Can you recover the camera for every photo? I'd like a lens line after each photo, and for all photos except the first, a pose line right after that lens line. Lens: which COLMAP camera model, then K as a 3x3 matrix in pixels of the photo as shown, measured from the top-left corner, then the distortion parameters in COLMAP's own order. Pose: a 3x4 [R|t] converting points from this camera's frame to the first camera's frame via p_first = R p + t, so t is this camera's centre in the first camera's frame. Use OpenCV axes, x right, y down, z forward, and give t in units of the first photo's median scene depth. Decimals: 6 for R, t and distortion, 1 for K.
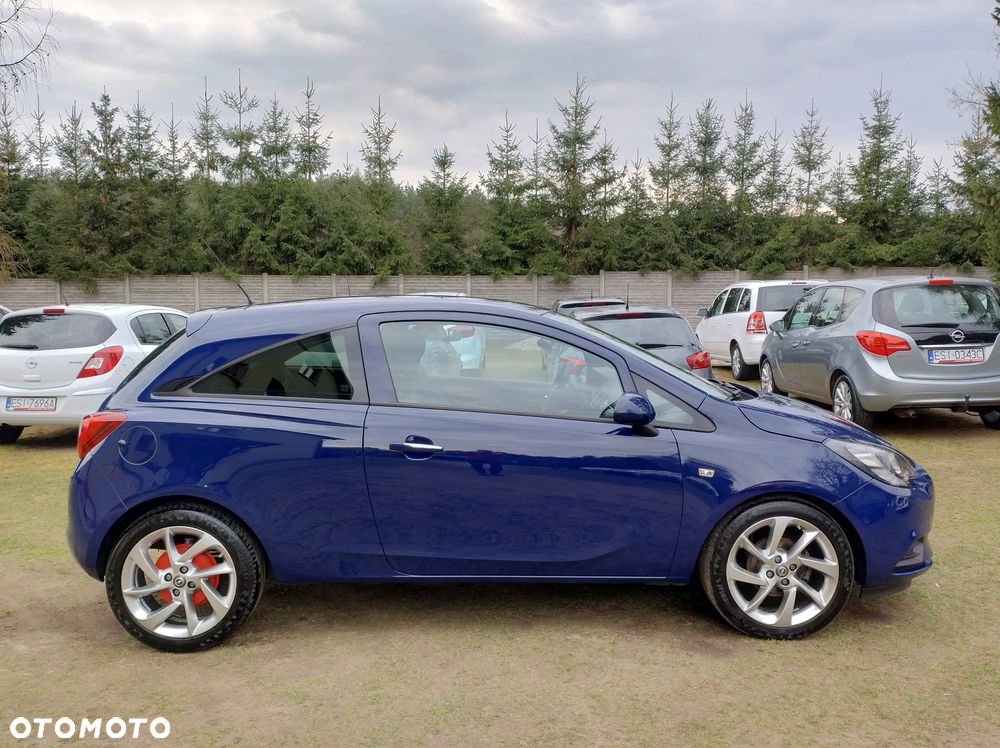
lens RADIAL K [[909.9, 0, 510.3], [0, 909.9, 368.0], [0, 0, 1]] dist [0.134106, -0.249008]
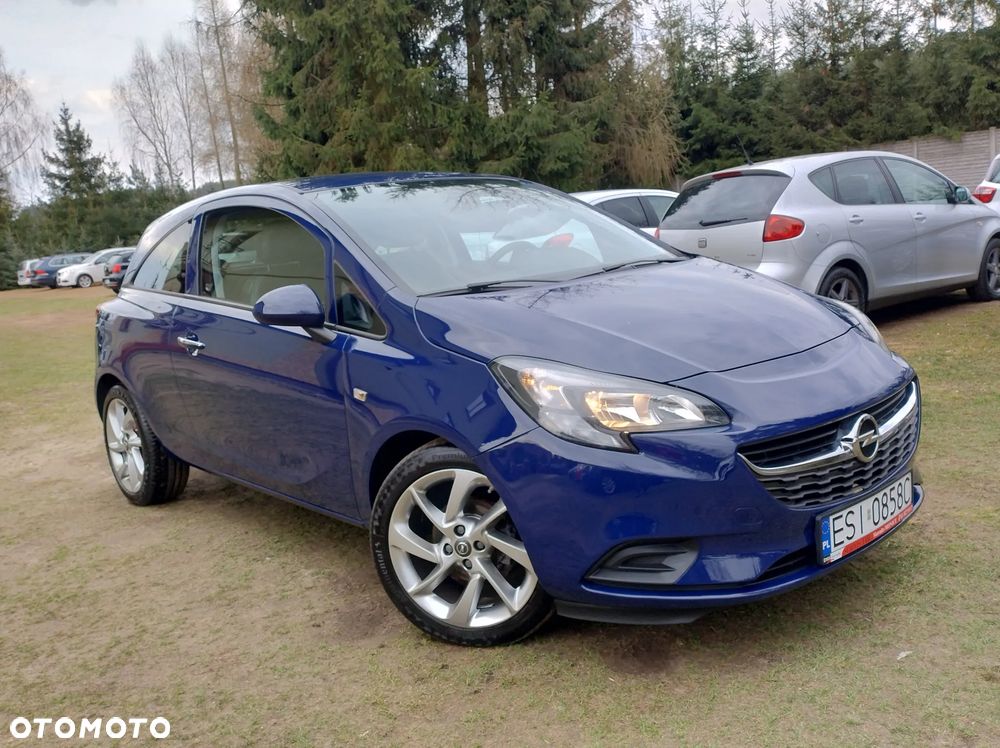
lens RADIAL K [[909.9, 0, 510.3], [0, 909.9, 368.0], [0, 0, 1]] dist [0.134106, -0.249008]
pose [[0.654534, 0.065423, -0.753197, 0.100867], [0.036554, 0.992345, 0.117961, 0.001499], [0.755149, -0.104742, 0.647132, 0.075792]]
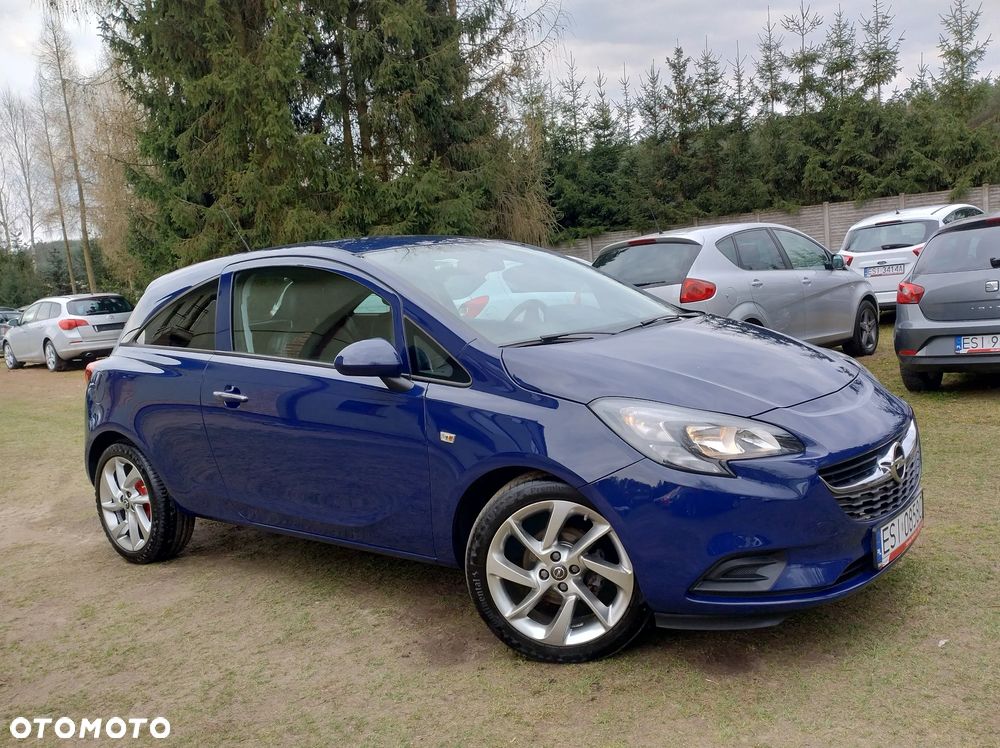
lens RADIAL K [[904.3, 0, 510.5], [0, 904.3, 375.9], [0, 0, 1]] dist [0.125962, -0.211721]
pose [[0.766681, 0.011869, -0.641918, 0.091061], [0.039349, 0.997081, 0.065433, 0.001476], [0.640821, -0.075425, 0.763976, 0.052505]]
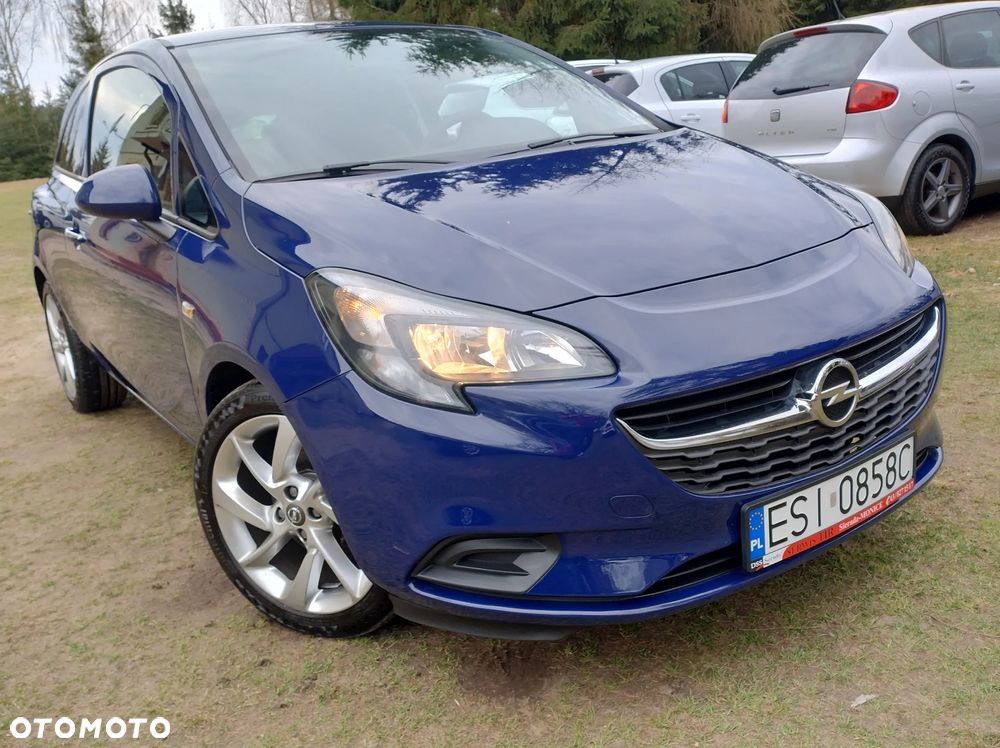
lens RADIAL K [[913.7, 0, 500.0], [0, 913.7, 374.0], [0, 0, 1]] dist [0.129002, -0.230018]
pose [[0.552174, 0.181877, -0.813649, 0.095088], [0.038127, 0.969386, 0.242563, 0.002706], [0.832857, -0.164959, 0.528335, 0.104683]]
